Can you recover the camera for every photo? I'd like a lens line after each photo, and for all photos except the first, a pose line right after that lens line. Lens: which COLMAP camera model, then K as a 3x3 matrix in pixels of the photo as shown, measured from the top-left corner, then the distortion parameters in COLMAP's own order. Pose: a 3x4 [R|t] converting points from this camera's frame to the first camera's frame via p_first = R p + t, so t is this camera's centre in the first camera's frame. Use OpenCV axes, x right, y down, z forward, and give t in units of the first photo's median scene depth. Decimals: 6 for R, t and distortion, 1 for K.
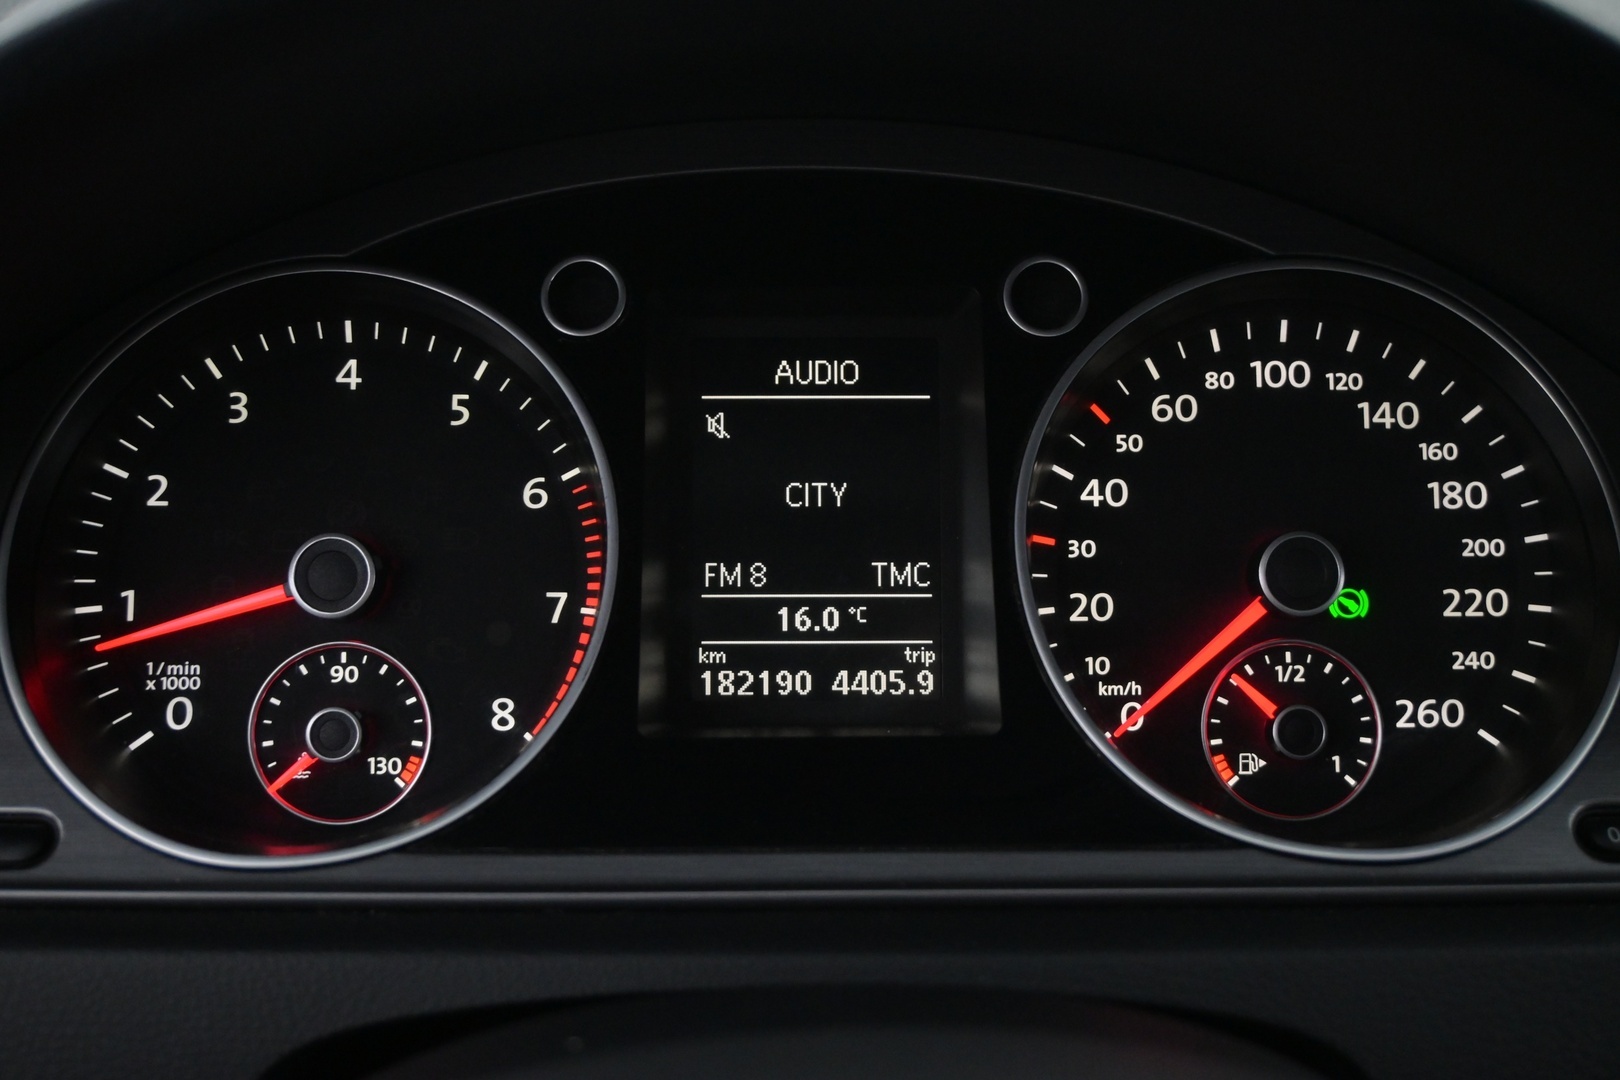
lens RADIAL K [[1882.2, 0, 805.5], [0, 1882.2, 535.4], [0, 0, 1]] dist [0.000850, 0.000000]
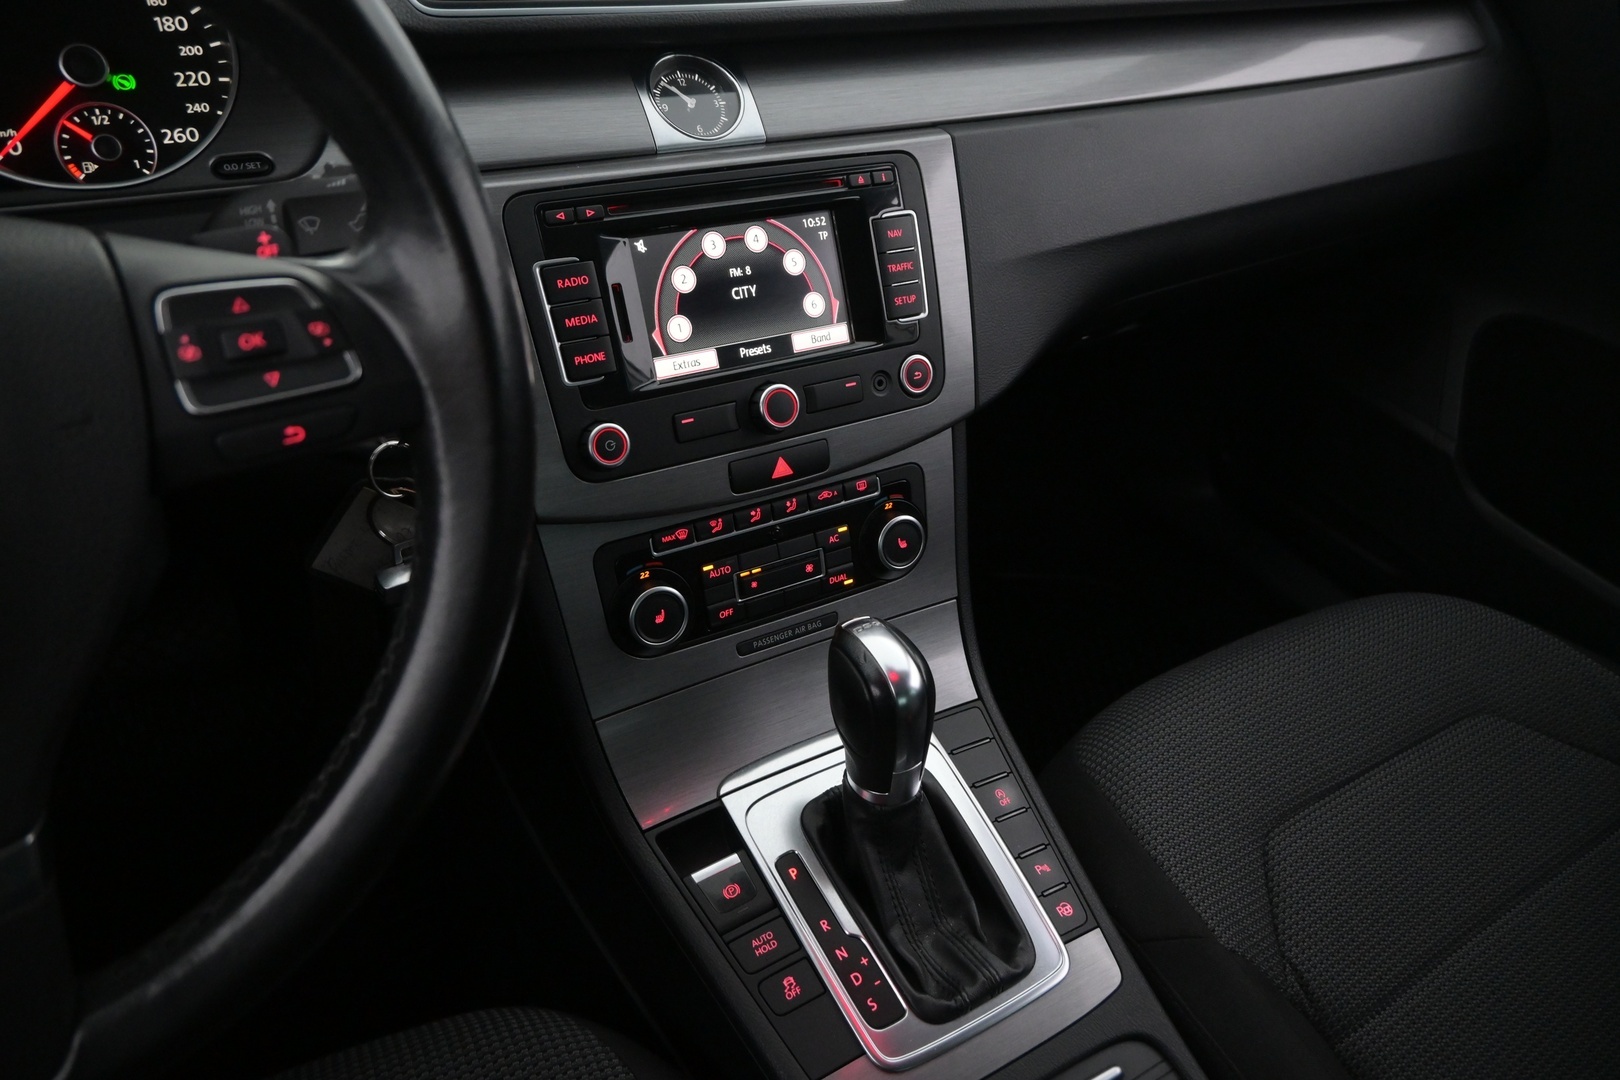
lens RADIAL K [[1113.8, 0, 816.1], [0, 1113.8, 537.7], [0, 0, 1]] dist [0.002246, -0.006142]
pose [[0.870608, -0.225956, 0.437020, 0.304416], [0.078508, 0.940715, 0.329988, 0.162980], [-0.485674, -0.252980, 0.836733, -0.510988]]
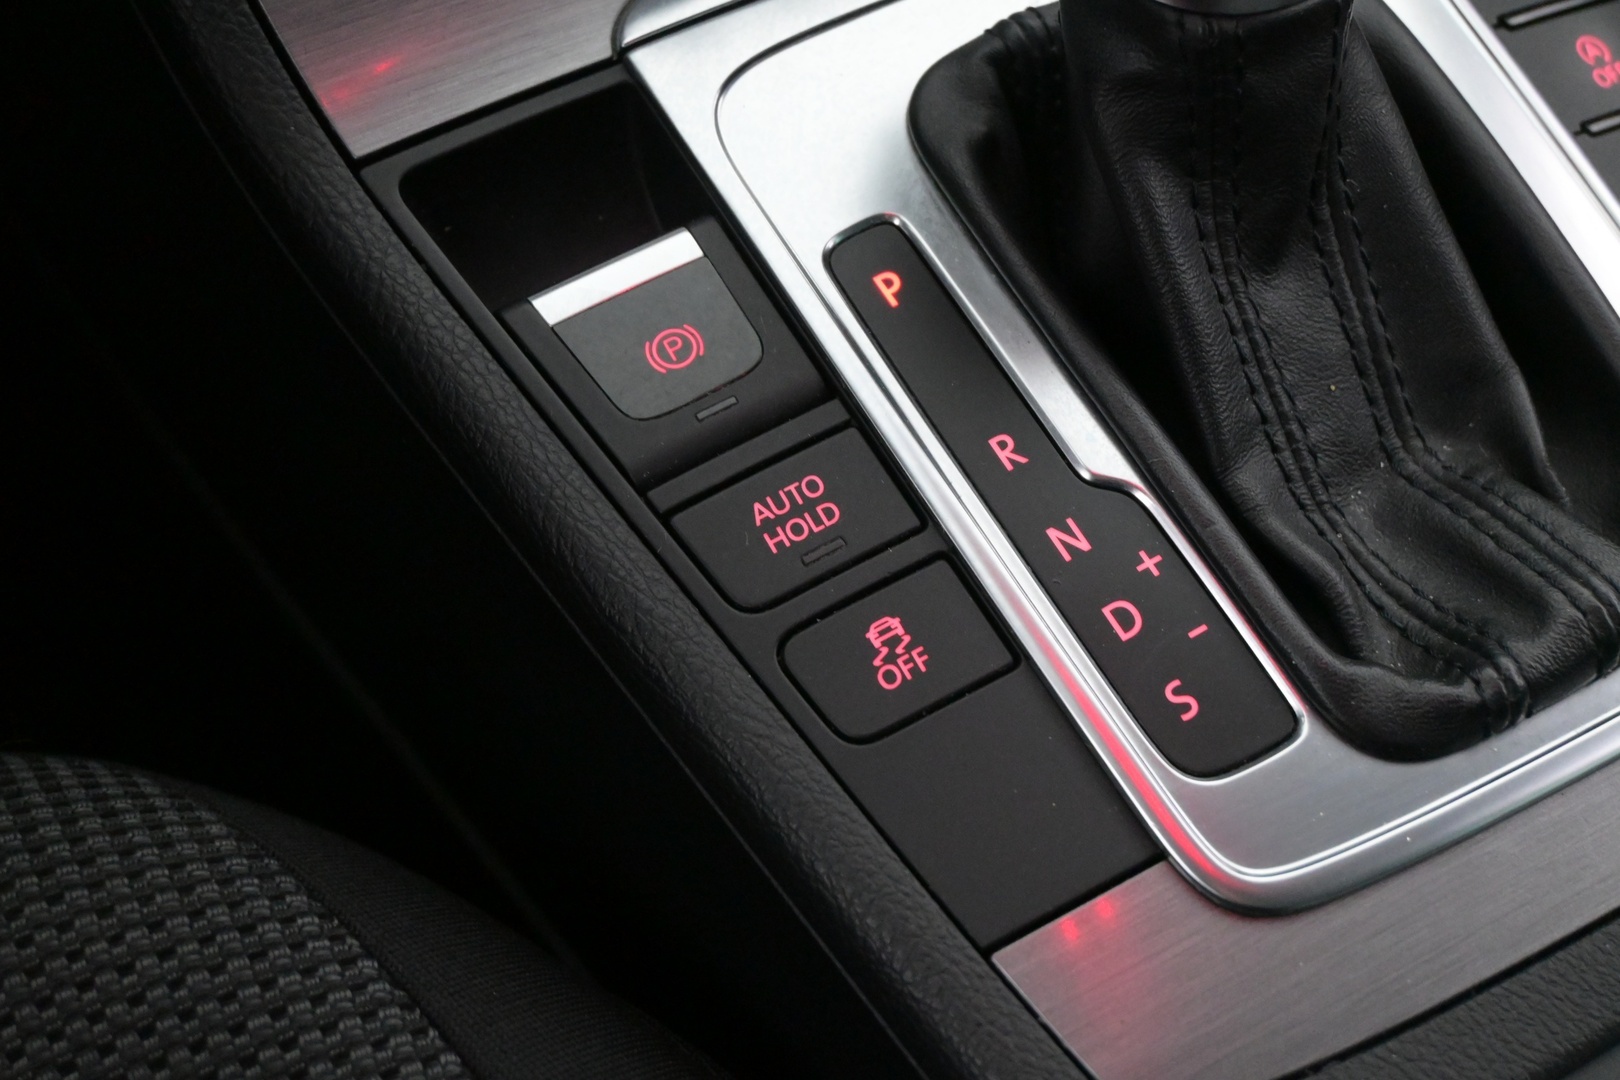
lens RADIAL K [[2535.3, 0, 818.1], [0, 2535.3, 549.7], [0, 0, 1]] dist [0.011349, 0.000000]
pose [[0.875671, -0.351578, 0.331049, 0.444180], [0.121224, 0.823619, 0.554037, 0.600487], [-0.467446, -0.445023, 0.763839, -0.145512]]
